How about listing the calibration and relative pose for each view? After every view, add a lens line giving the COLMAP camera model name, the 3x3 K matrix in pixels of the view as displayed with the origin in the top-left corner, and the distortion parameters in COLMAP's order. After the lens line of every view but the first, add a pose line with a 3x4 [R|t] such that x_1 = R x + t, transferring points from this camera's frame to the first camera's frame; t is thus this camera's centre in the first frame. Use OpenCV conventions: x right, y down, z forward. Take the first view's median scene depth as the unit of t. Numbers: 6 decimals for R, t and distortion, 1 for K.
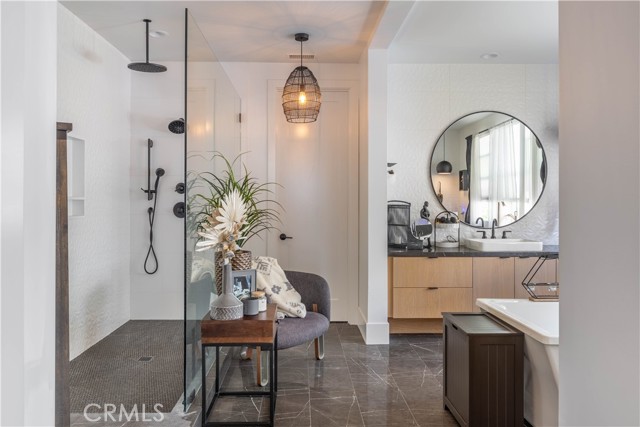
lens RADIAL K [[465.0, 0, 313.9], [0, 465.0, 203.9], [0, 0, 1]] dist [-0.000876, 0.002698]
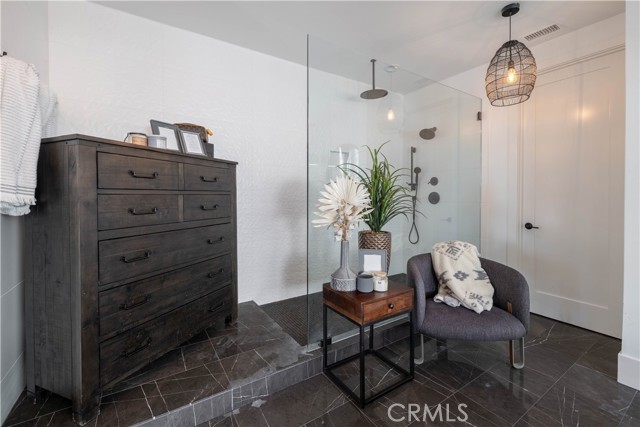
lens RADIAL K [[276.2, 0, 326.8], [0, 276.2, 199.2], [0, 0, 1]] dist [0.000487, -0.000175]
pose [[0.539724, 0.009044, -0.841793, 0.206256], [-0.004861, 0.999959, 0.007627, 0.011607], [0.841828, -0.000025, 0.539746, 0.337468]]
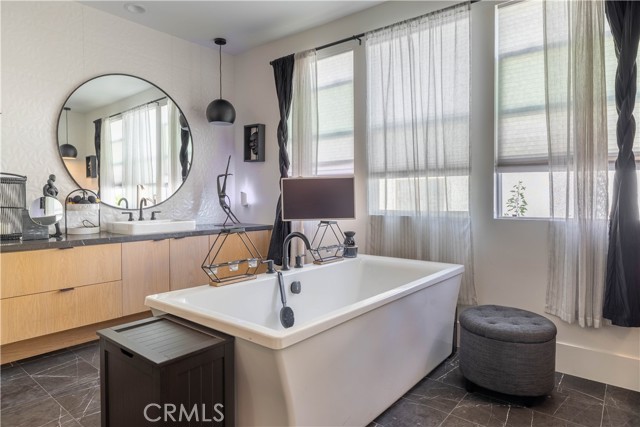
lens RADIAL K [[382.5, 0, 316.6], [0, 382.5, 207.5], [0, 0, 1]] dist [-0.003991, 0.001527]
pose [[0.650227, -0.019231, 0.759497, 0.050579], [0.005642, 0.999774, 0.020485, 0.037001], [-0.759719, -0.009035, 0.650189, 0.275234]]
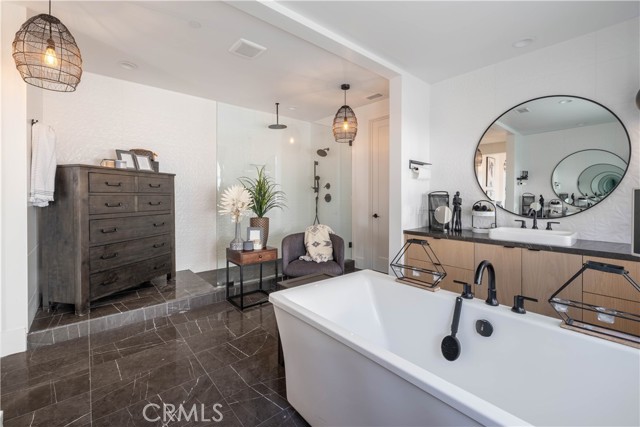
lens RADIAL K [[276.2, 0, 325.5], [0, 276.2, 200.2], [0, 0, 1]] dist [0.000487, -0.000175]
pose [[0.641651, 0.009524, -0.766938, 0.552106], [-0.005446, 0.999954, 0.007862, 0.012643], [0.766977, -0.000868, 0.641673, 0.299465]]
